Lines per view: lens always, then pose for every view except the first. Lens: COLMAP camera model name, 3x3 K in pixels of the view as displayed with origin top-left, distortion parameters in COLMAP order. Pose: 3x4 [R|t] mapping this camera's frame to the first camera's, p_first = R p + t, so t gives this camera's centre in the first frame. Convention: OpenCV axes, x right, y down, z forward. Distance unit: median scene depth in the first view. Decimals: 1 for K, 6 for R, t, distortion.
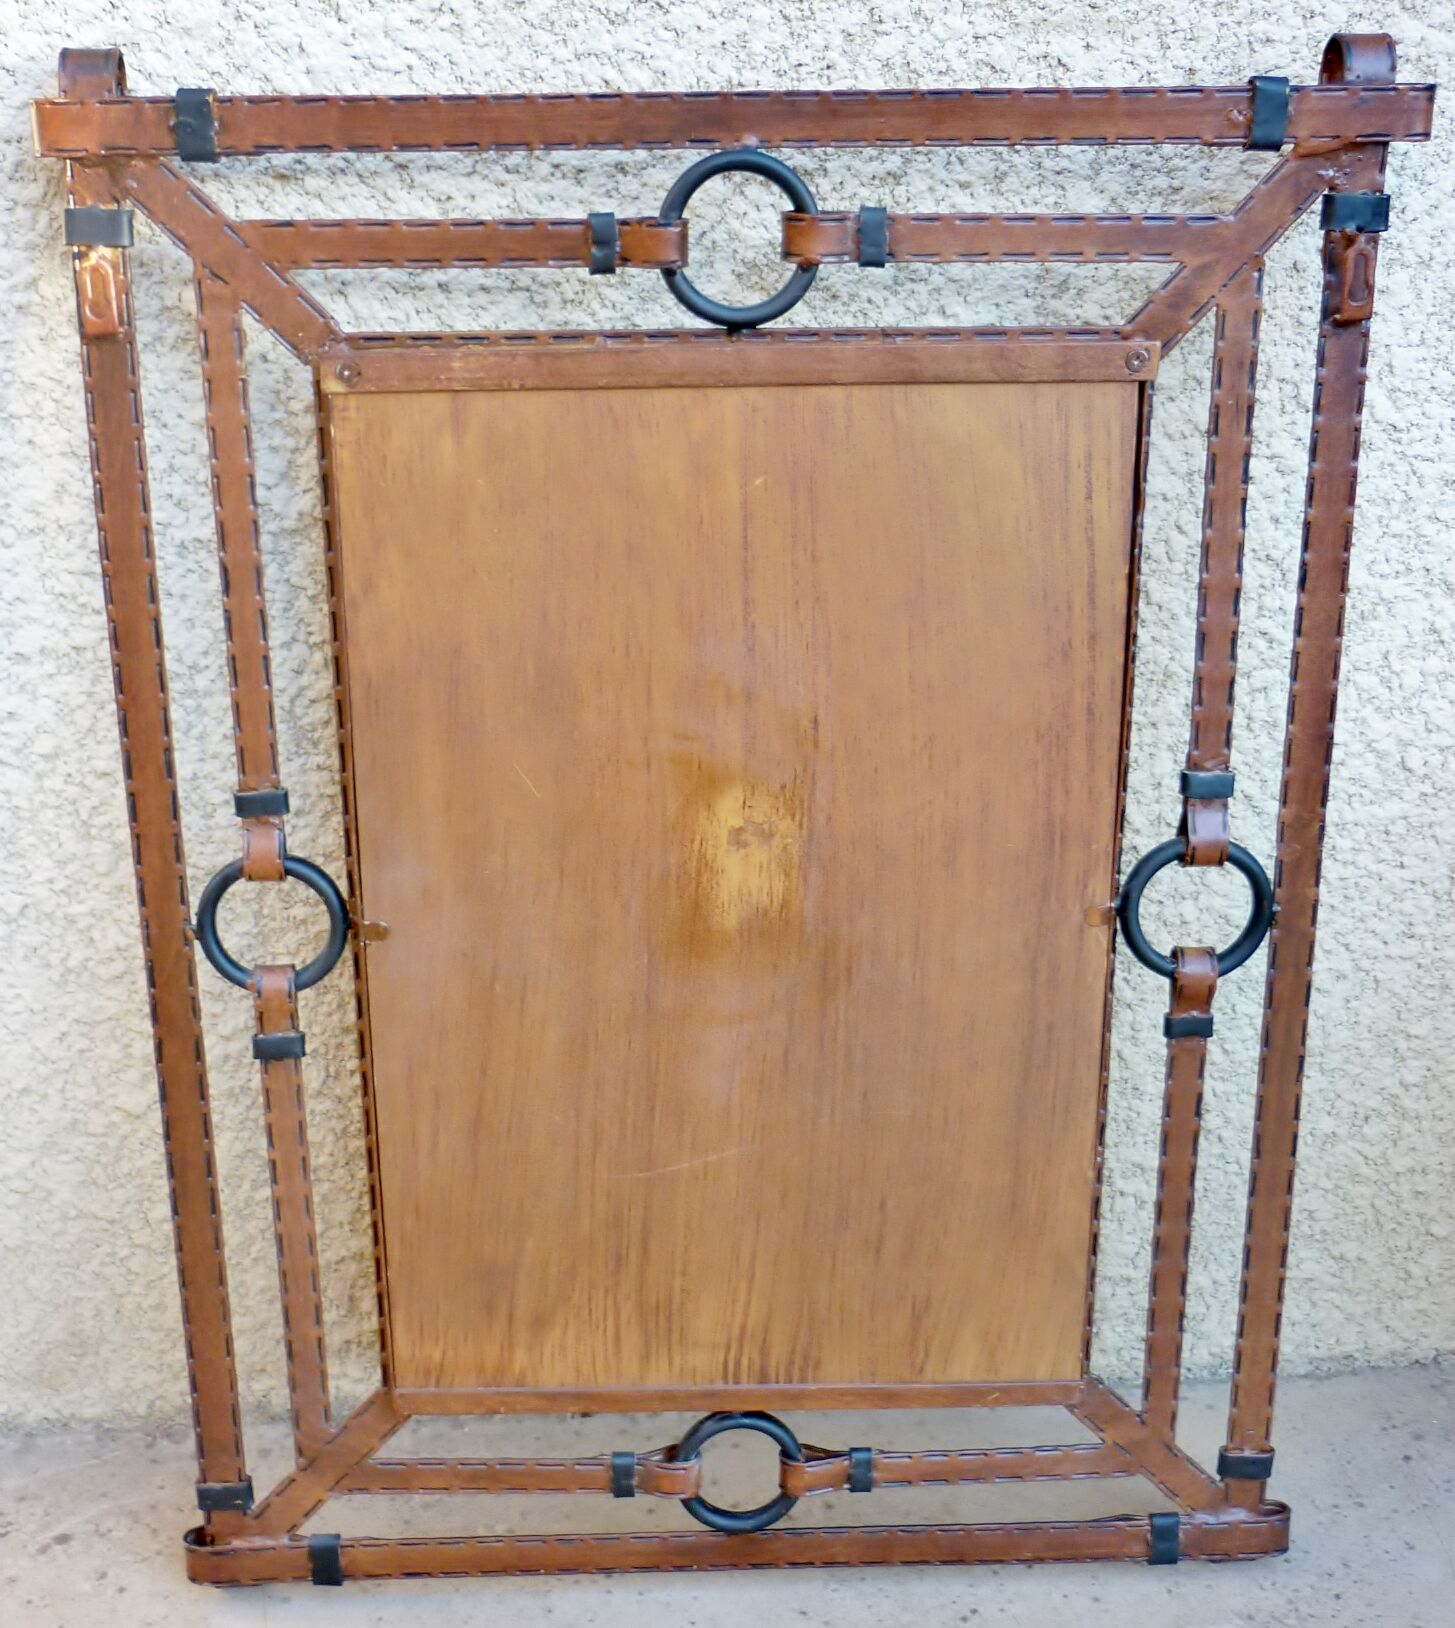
lens RADIAL K [[2019.6, 0, 703.2], [0, 2019.6, 872.7], [0, 0, 1]] dist [-0.080003, 0.103080]
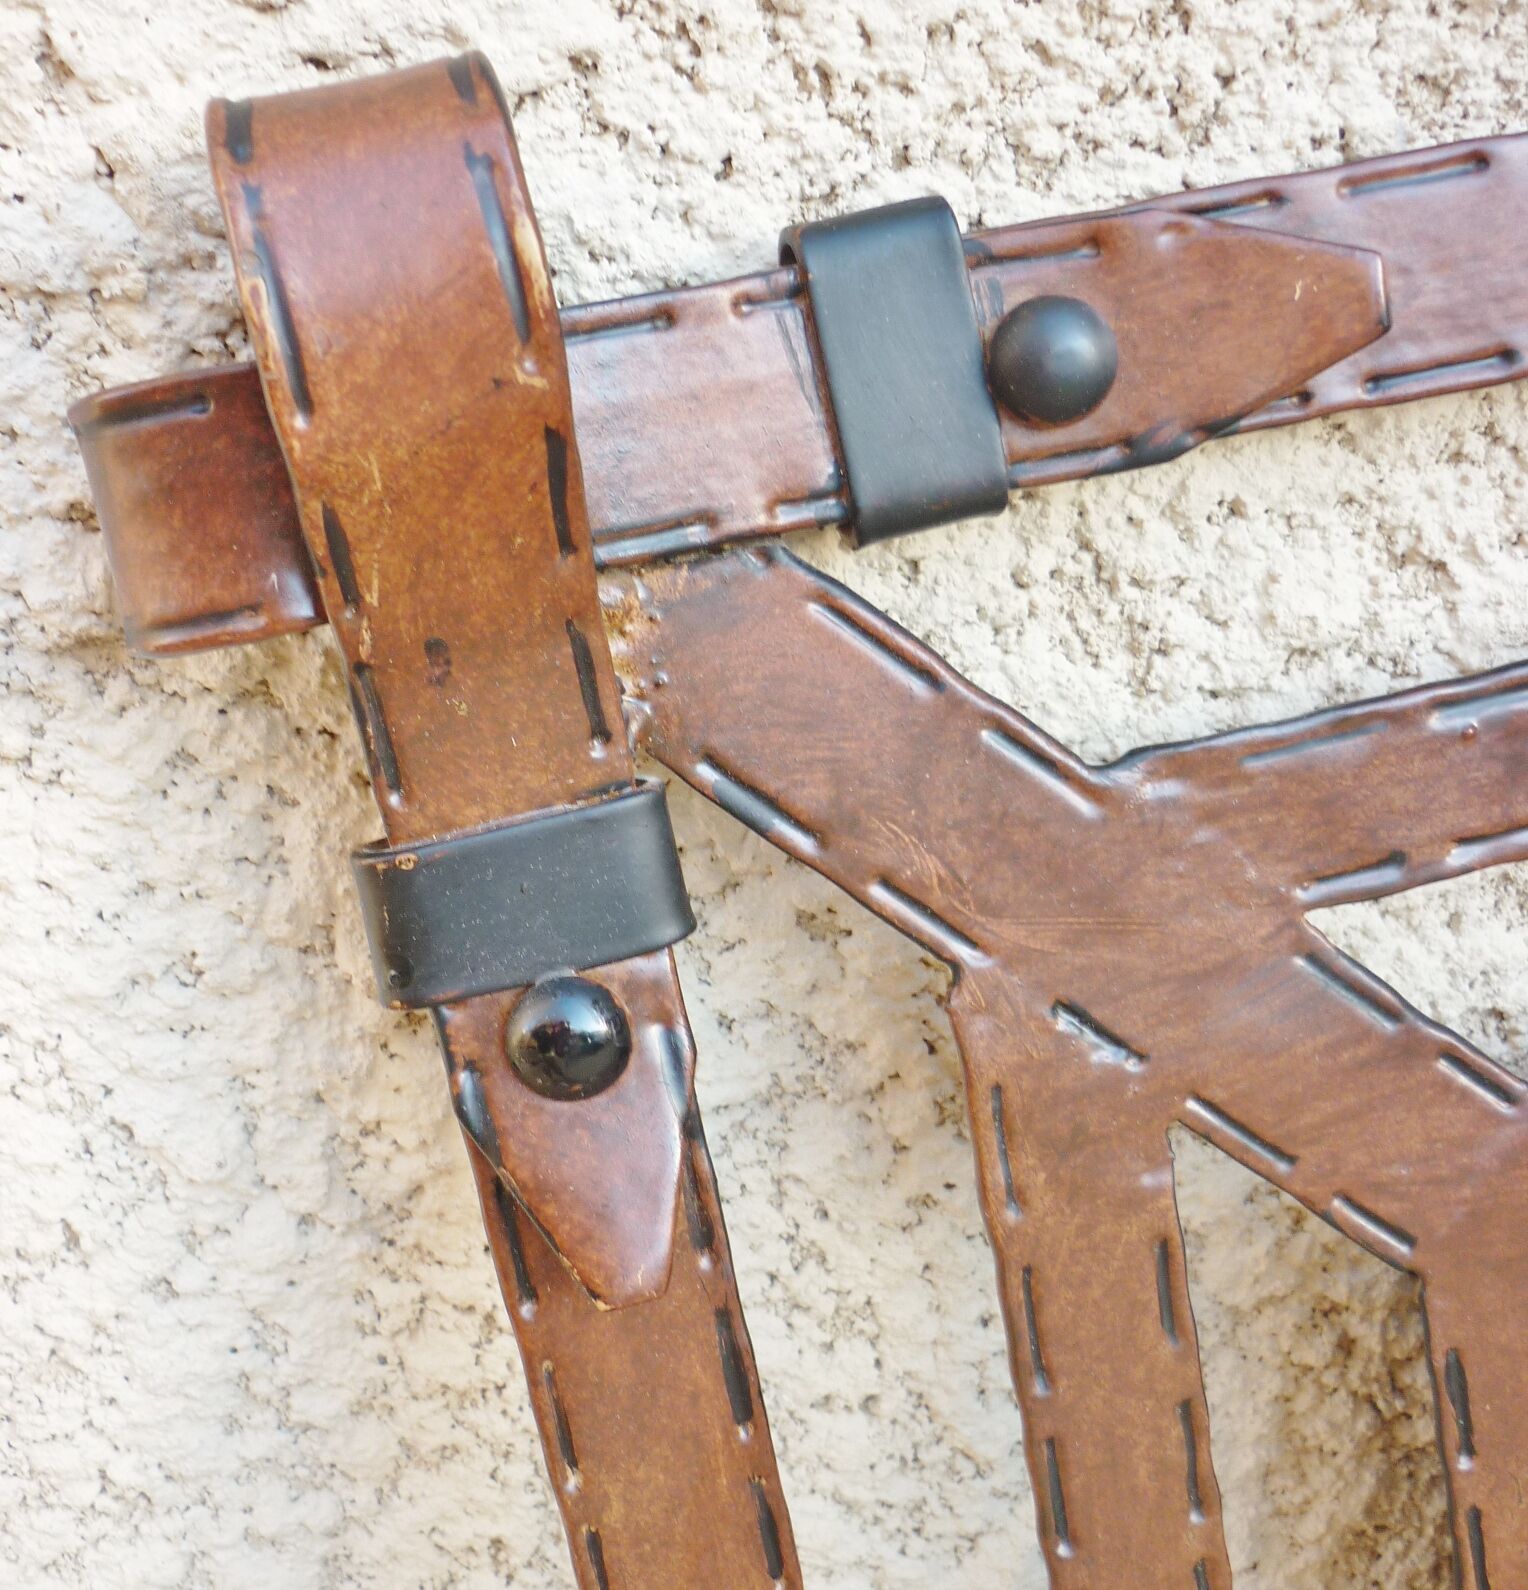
lens RADIAL K [[2063.5, 0, 726.9], [0, 2063.5, 877.1], [0, 0, 1]] dist [-0.077944, 0.080588]
pose [[0.984302, -0.176360, 0.006881, -0.145554], [0.175855, 0.983306, 0.046739, -0.319807], [-0.015009, -0.044796, 0.998883, 0.765535]]
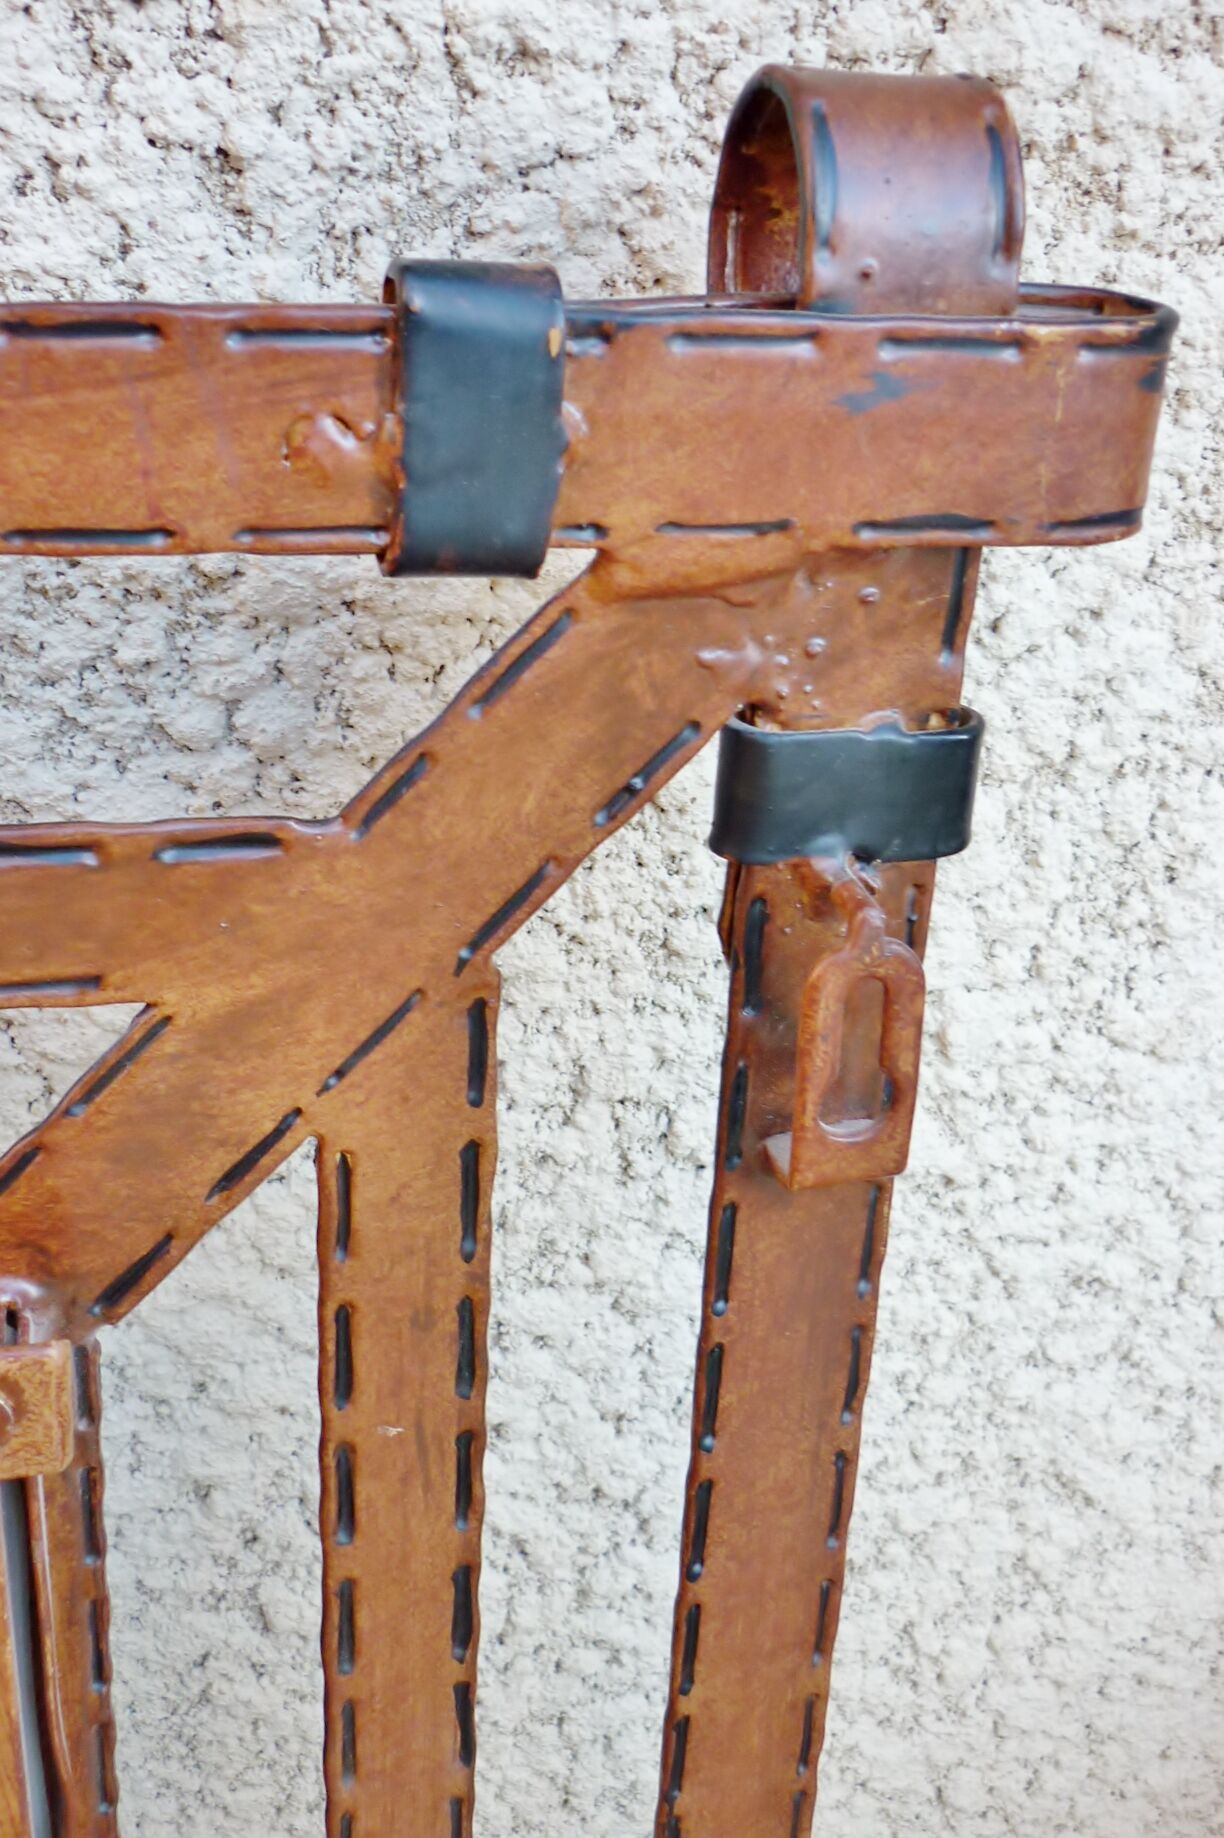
lens RADIAL K [[2019.1, 0, 607.9], [0, 2019.1, 879.5], [0, 0, 1]] dist [-0.101091, 0.148835]
pose [[0.979125, -0.024734, 0.201746, 0.240652], [0.007983, 0.996482, 0.083425, -0.334231], [-0.203100, -0.080073, 0.975878, 0.741622]]
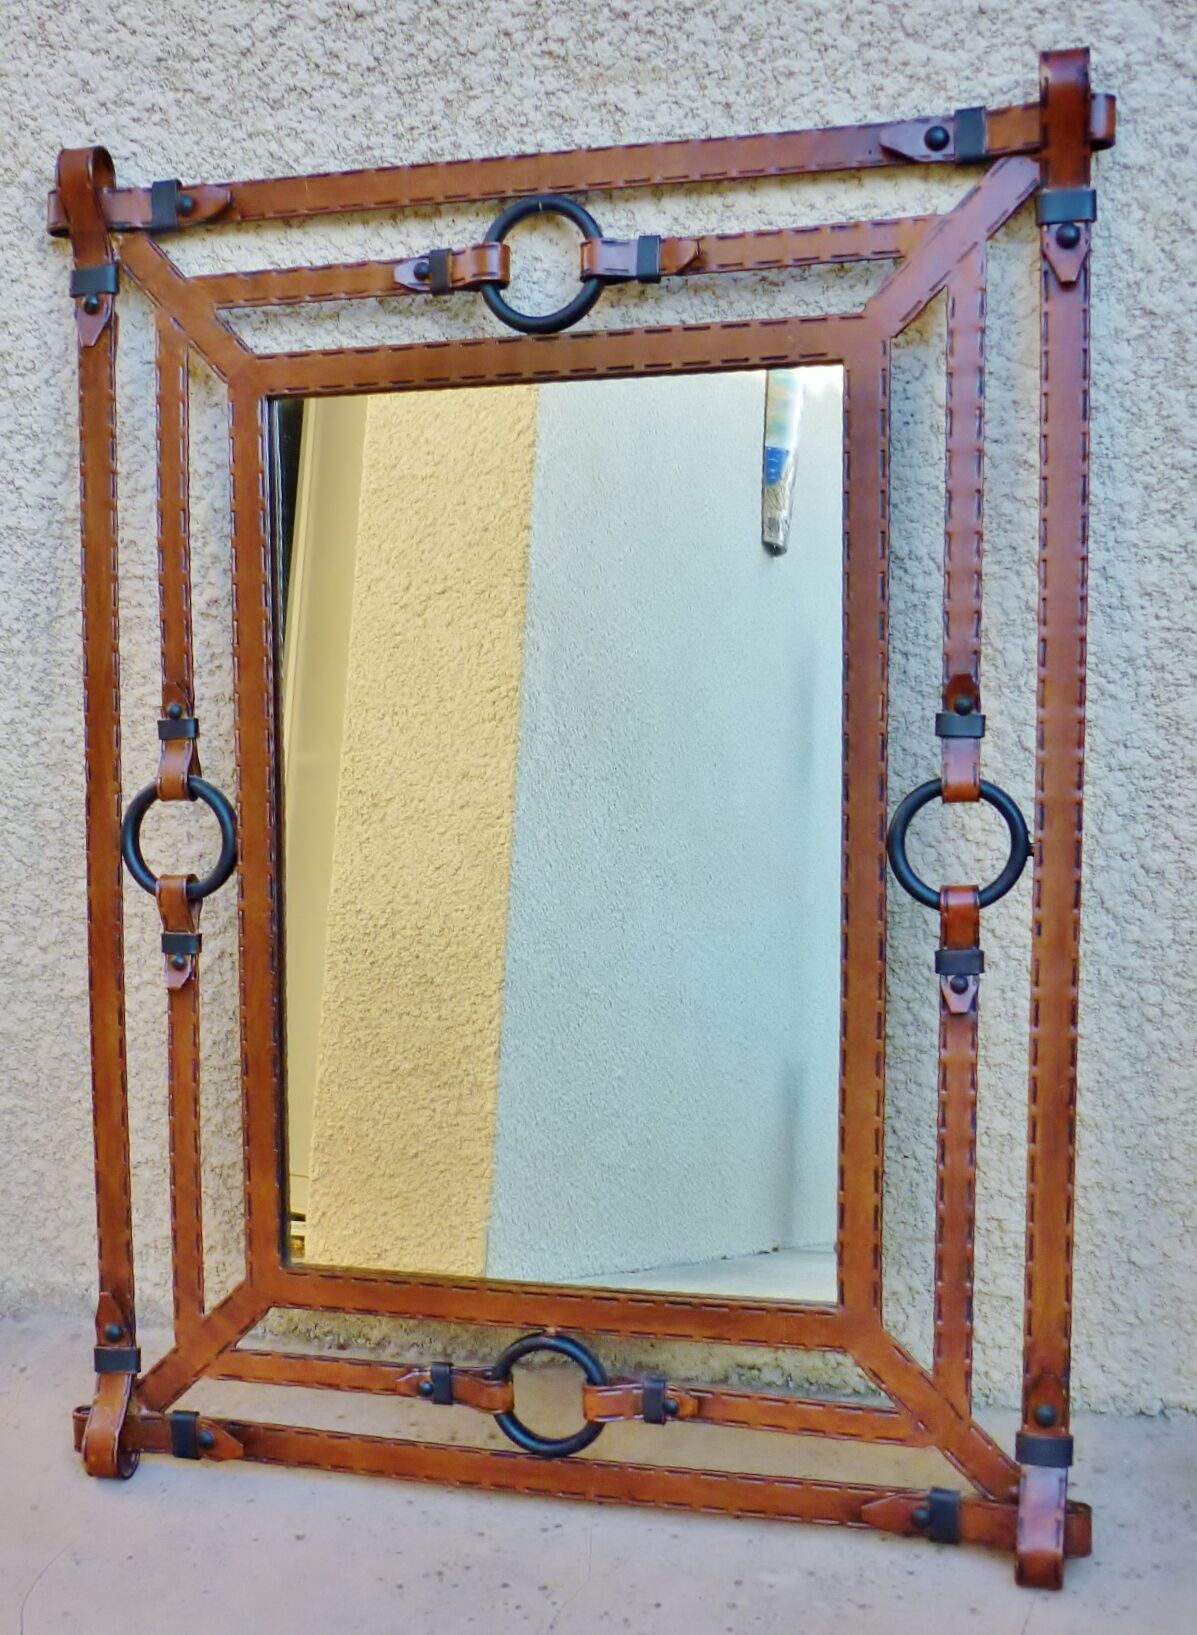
lens RADIAL K [[2067.4, 0, 541.9], [0, 2067.4, 902.2], [0, 0, 1]] dist [-0.094379, 0.158863]
pose [[0.930050, 0.046651, -0.364459, 0.607453], [-0.105543, 0.984025, -0.143375, 0.244289], [0.351948, 0.171812, 0.920116, -0.063548]]
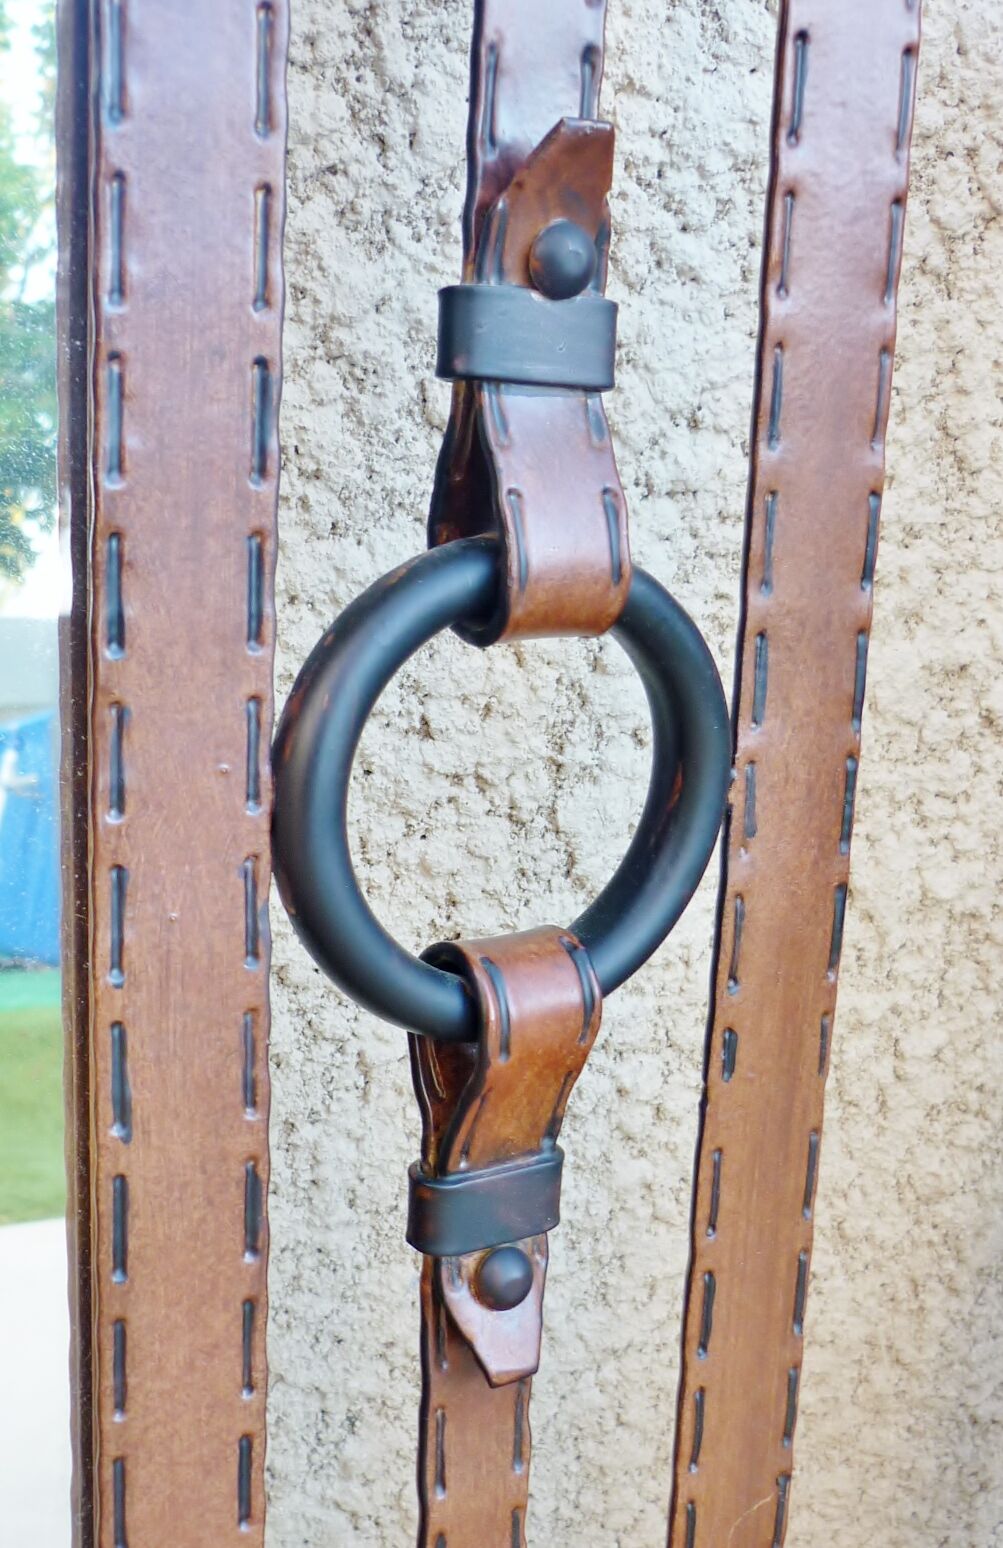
lens RADIAL K [[2058.3, 0, 447.5], [0, 2058.3, 892.5], [0, 0, 1]] dist [-0.097162, 0.049974]
pose [[0.922285, -0.039126, 0.384524, 0.262886], [0.043347, 0.999057, -0.002311, 0.030819], [-0.384071, 0.018799, 0.923112, 0.821107]]
